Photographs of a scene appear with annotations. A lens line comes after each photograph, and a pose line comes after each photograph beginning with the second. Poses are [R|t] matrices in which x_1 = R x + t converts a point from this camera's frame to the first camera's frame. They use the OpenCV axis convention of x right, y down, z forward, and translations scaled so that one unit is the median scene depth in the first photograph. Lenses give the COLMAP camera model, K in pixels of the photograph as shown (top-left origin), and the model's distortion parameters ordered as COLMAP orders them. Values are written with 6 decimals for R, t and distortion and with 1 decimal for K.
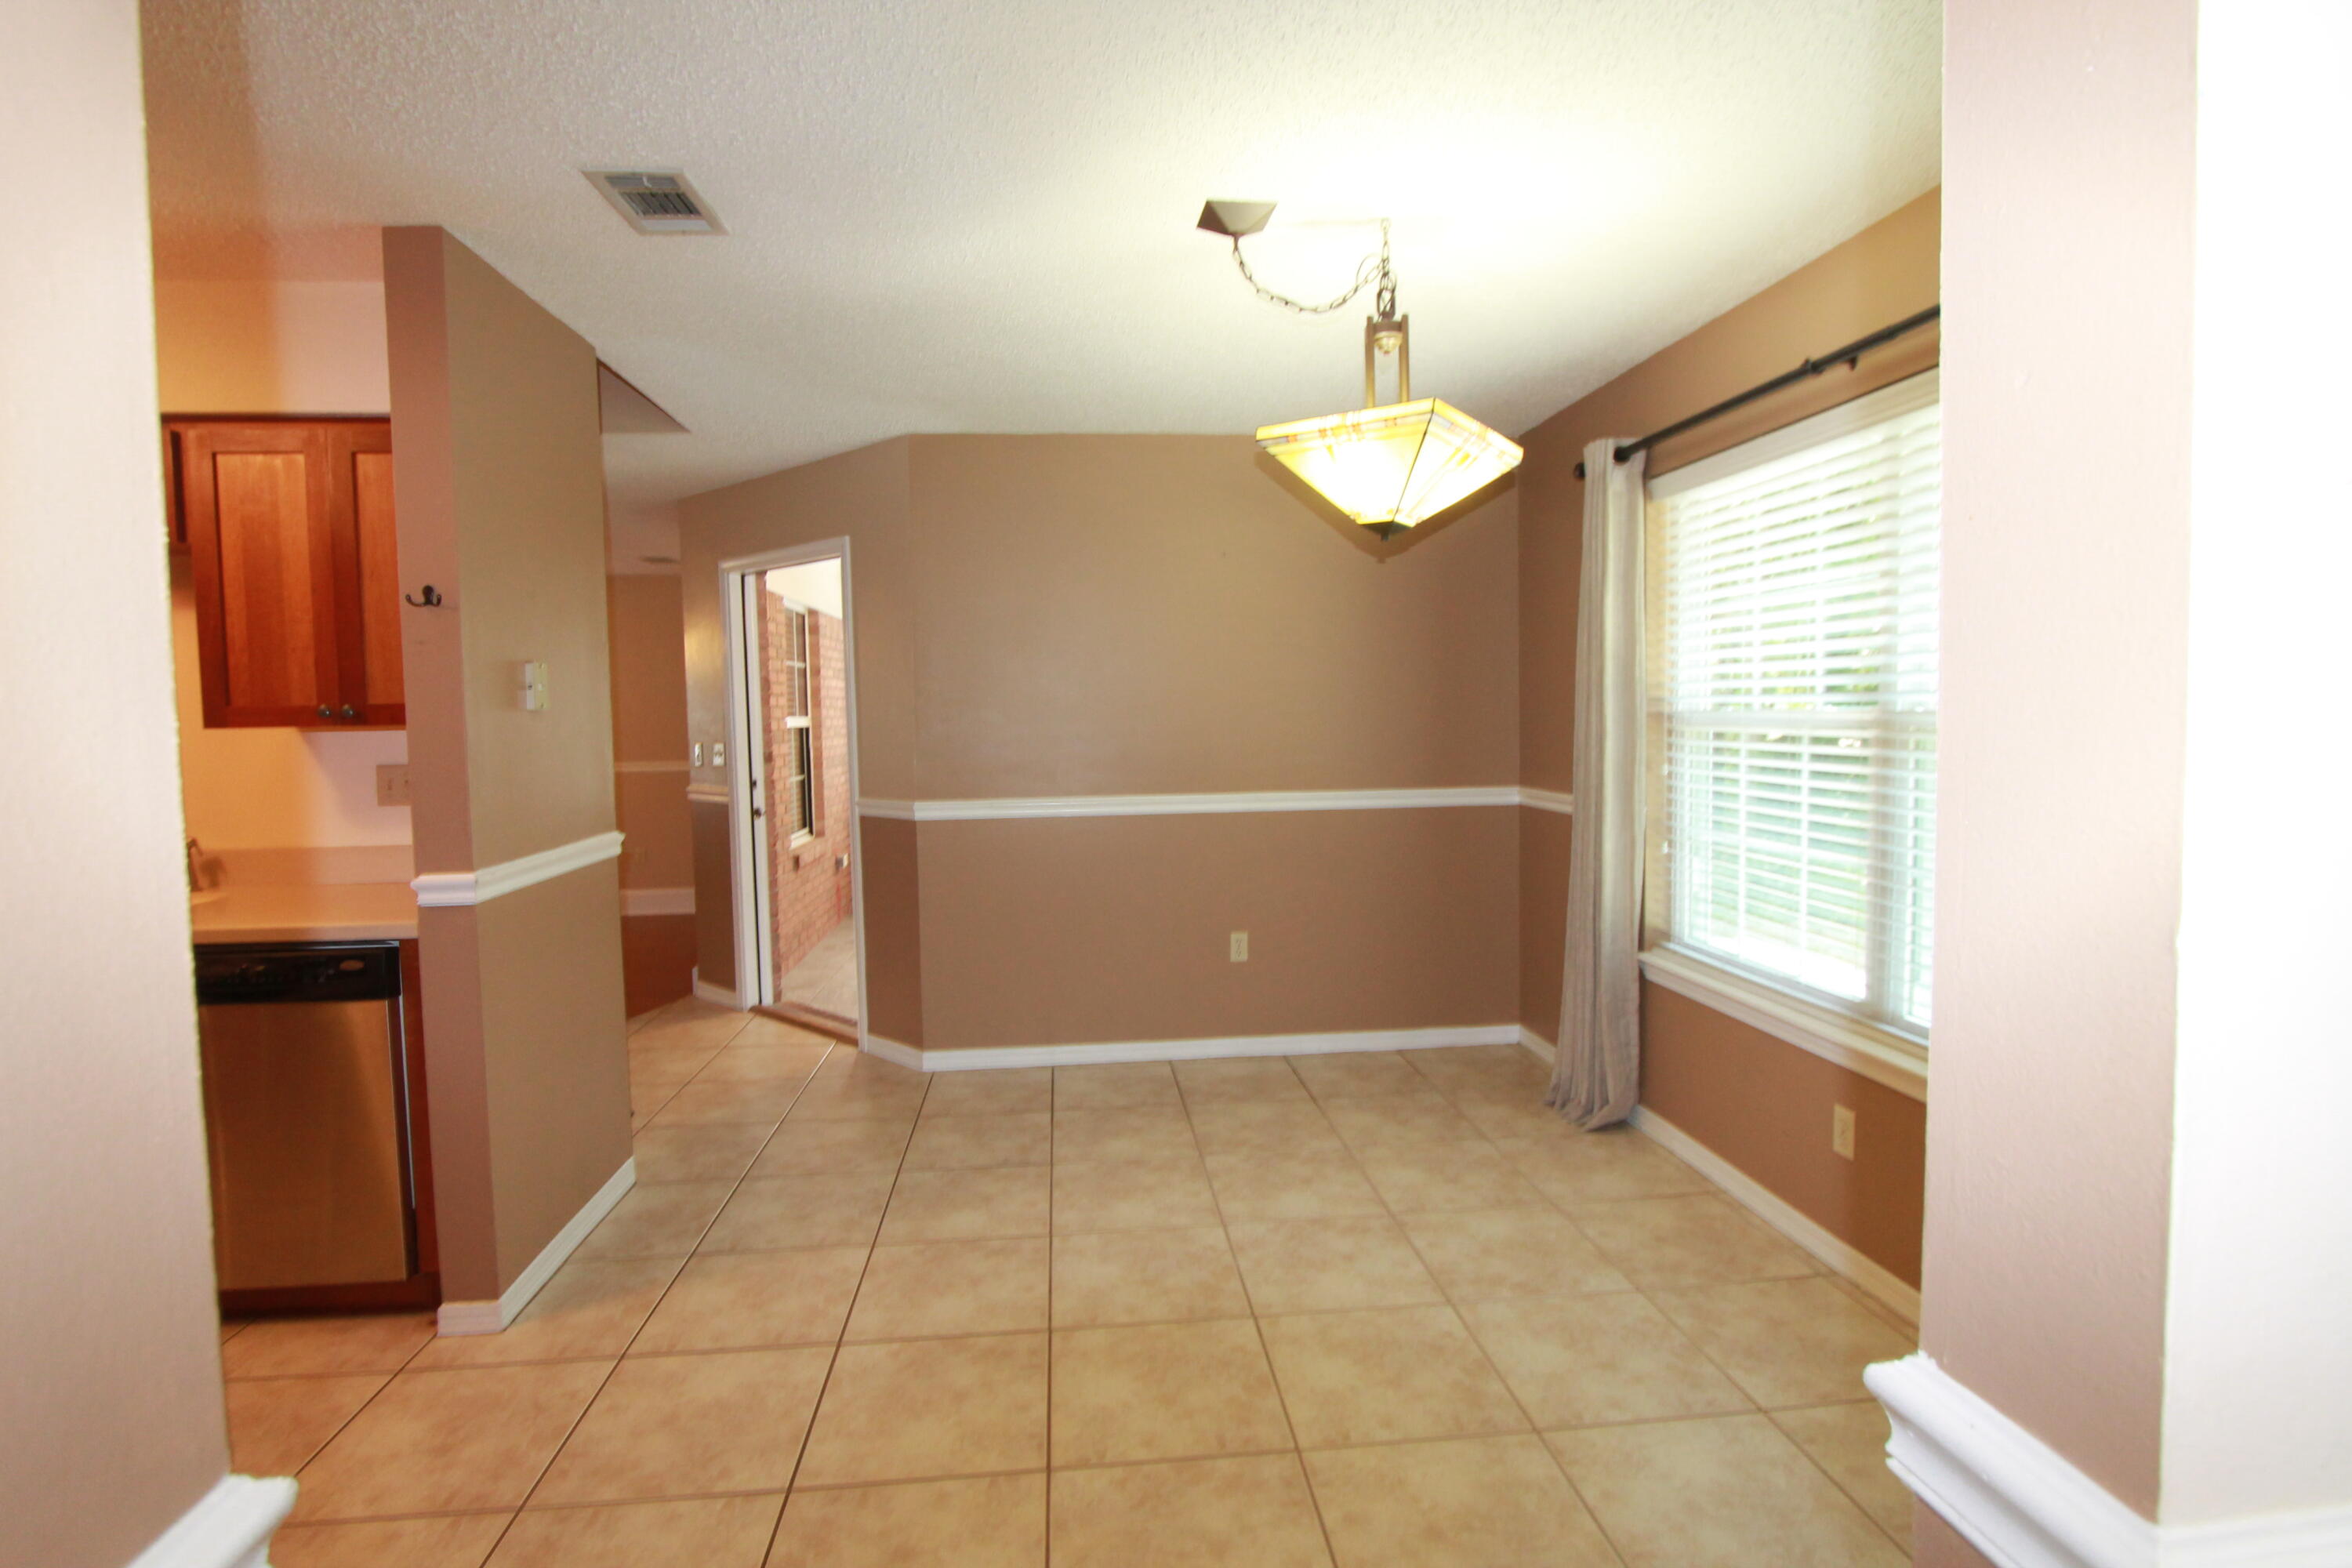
lens RADIAL K [[1107.0, 0, 1158.6], [0, 1107.0, 768.3], [0, 0, 1]] dist [-0.019505, 0.000596]
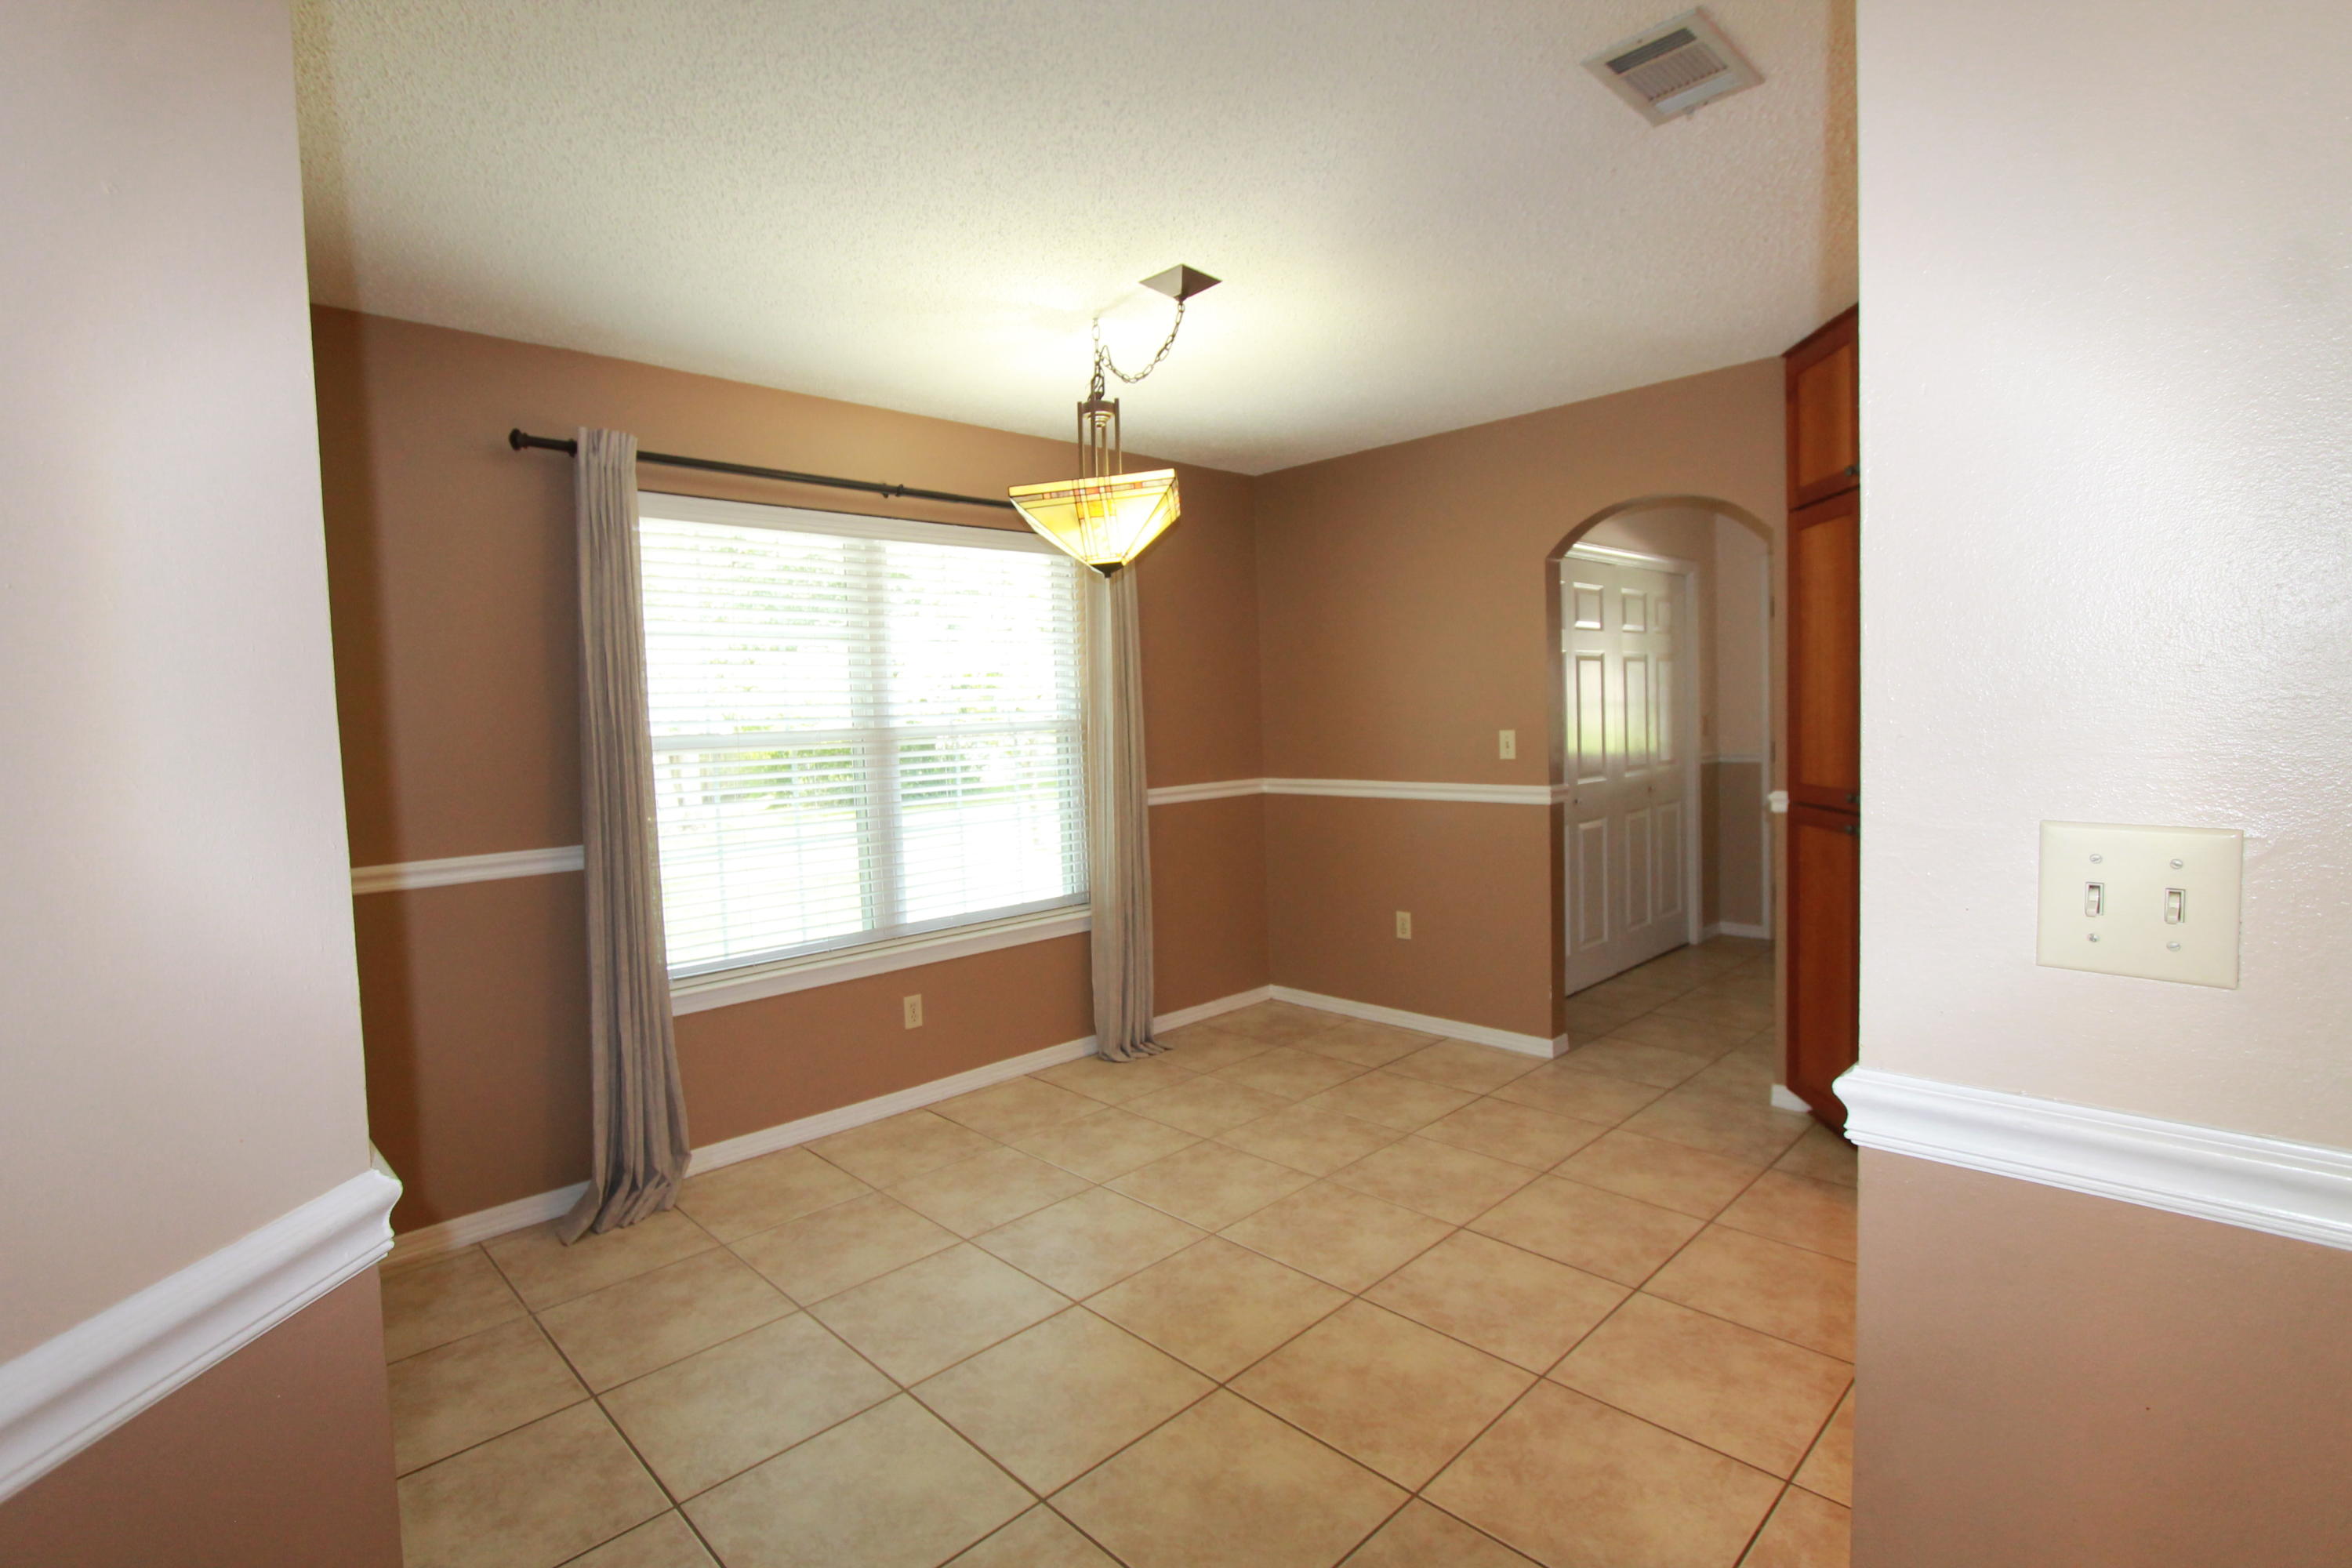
lens RADIAL K [[1107.0, 0, 1158.6], [0, 1107.0, 768.3], [0, 0, 1]] dist [-0.019505, 0.000596]
pose [[-0.622312, -0.003012, 0.782763, -0.790791], [0.083771, 0.993993, 0.070424, -0.077747], [-0.778274, 0.109399, -0.618322, 1.718621]]
